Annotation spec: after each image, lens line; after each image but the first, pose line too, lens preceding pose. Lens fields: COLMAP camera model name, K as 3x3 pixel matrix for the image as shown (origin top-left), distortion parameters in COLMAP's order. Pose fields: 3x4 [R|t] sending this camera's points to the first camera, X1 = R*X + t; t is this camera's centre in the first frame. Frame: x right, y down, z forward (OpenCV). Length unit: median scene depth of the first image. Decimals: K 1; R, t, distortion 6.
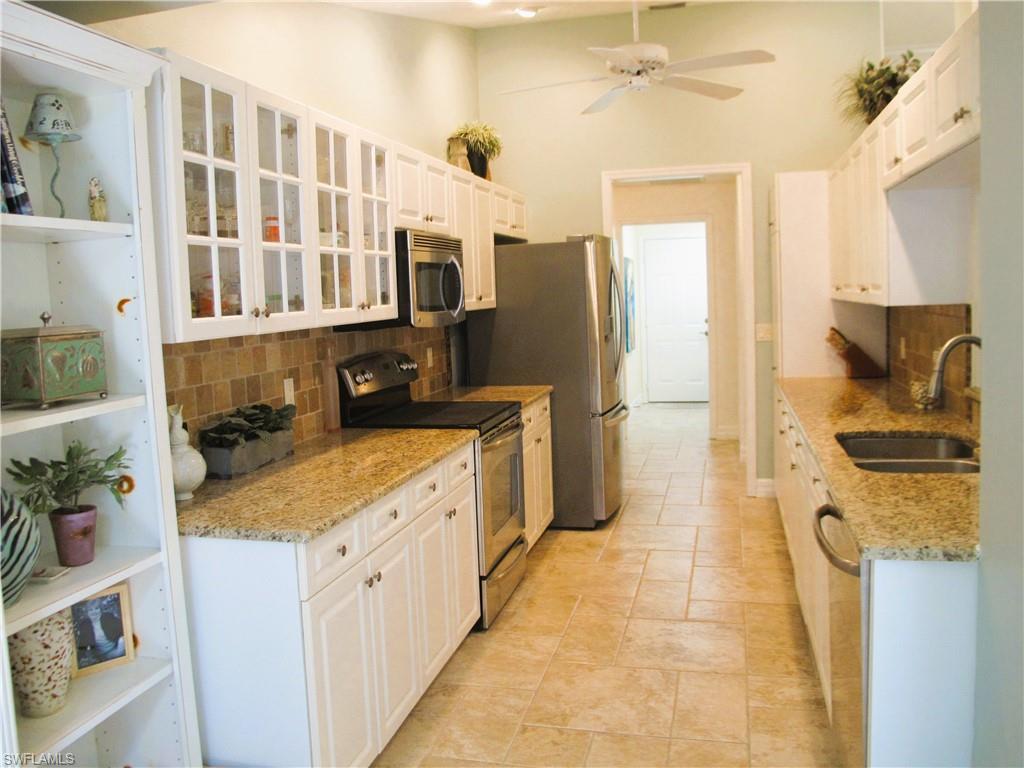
lens RADIAL K [[856.5, 0, 513.1], [0, 856.5, 362.6], [0, 0, 1]] dist [-0.183398, 0.211085]
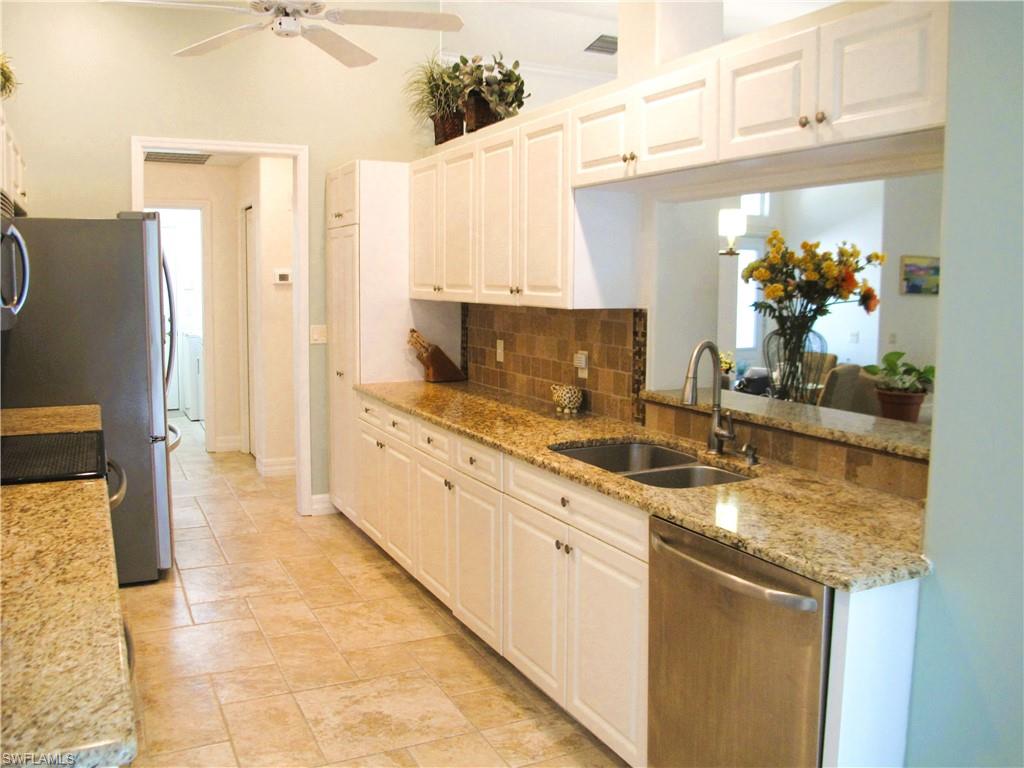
lens RADIAL K [[856.5, 0, 513.1], [0, 856.5, 362.6], [0, 0, 1]] dist [-0.183398, 0.211085]
pose [[0.761479, -0.020063, 0.647879, -0.164909], [0.018760, 0.999784, 0.008911, -0.011365], [-0.647918, 0.005368, 0.761691, 0.204692]]
